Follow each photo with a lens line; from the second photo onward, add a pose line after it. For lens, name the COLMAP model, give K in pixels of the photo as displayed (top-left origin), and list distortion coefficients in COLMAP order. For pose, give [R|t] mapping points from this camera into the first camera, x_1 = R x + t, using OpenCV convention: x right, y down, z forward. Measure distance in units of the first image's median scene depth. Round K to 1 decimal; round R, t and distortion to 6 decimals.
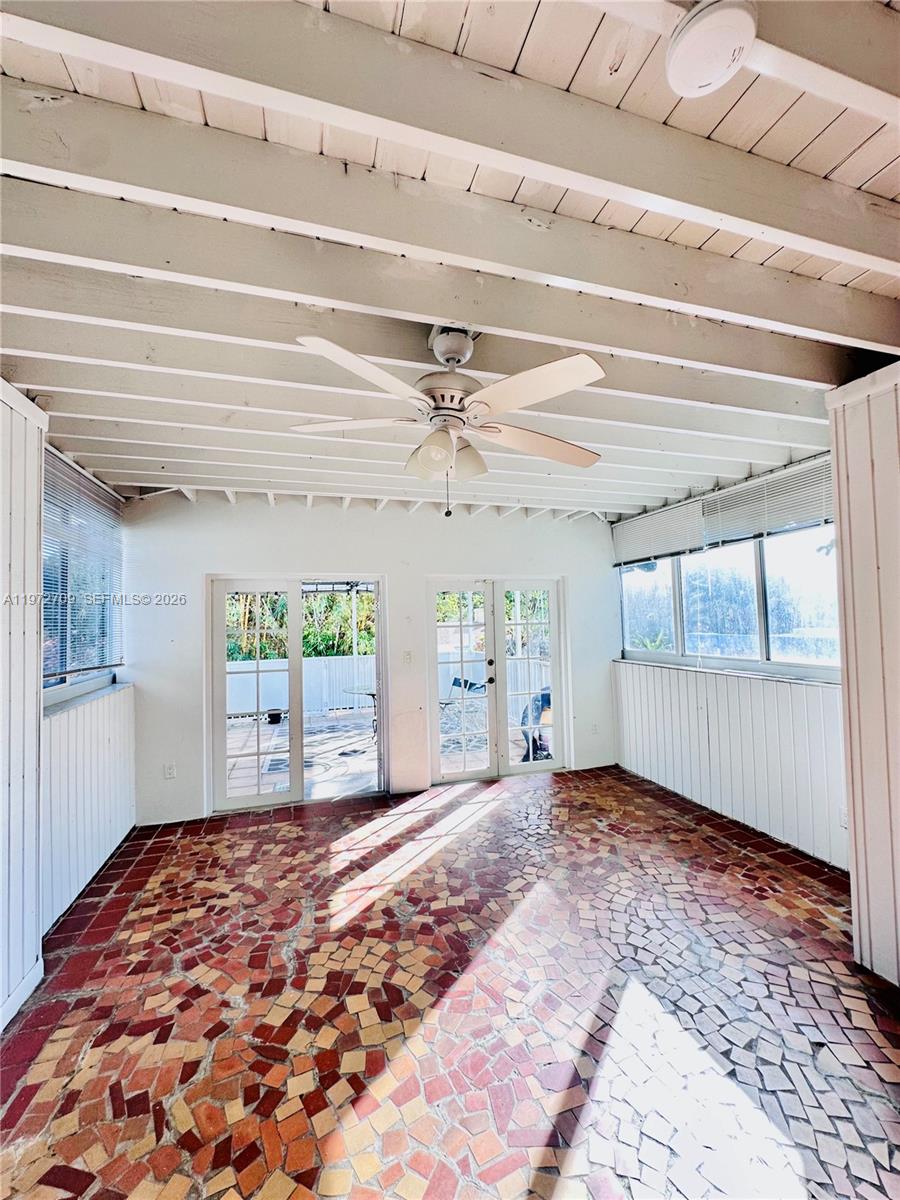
lens RADIAL K [[480.6, 0, 447.7], [0, 480.6, 599.0], [0, 0, 1]] dist [0.000352, 0.000980]
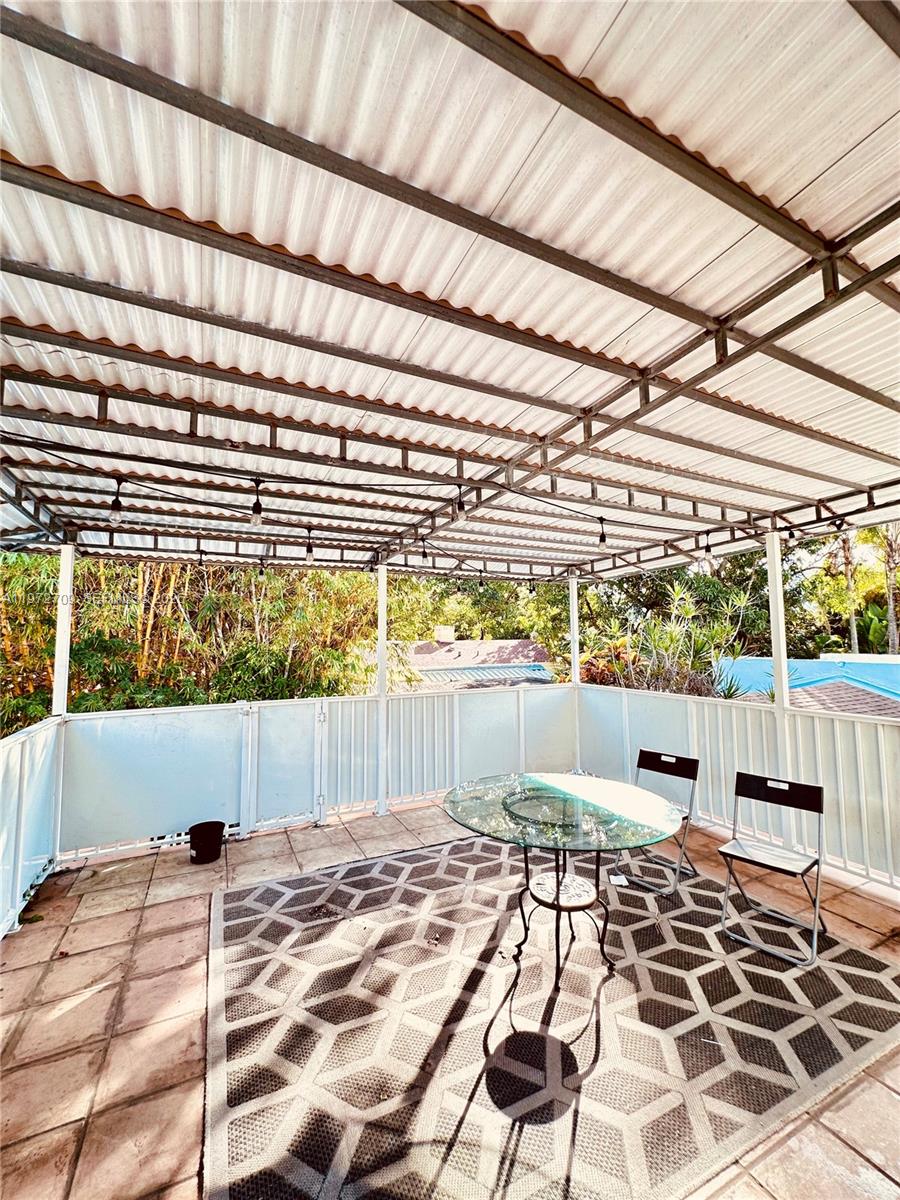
lens RADIAL K [[480.6, 0, 447.7], [0, 480.6, 599.0], [0, 0, 1]] dist [0.000352, 0.000980]
pose [[0.987271, 0.028424, 0.156487, -0.206681], [-0.021819, 0.998804, -0.043764, 0.041668], [-0.157543, 0.039793, 0.986710, 0.502158]]
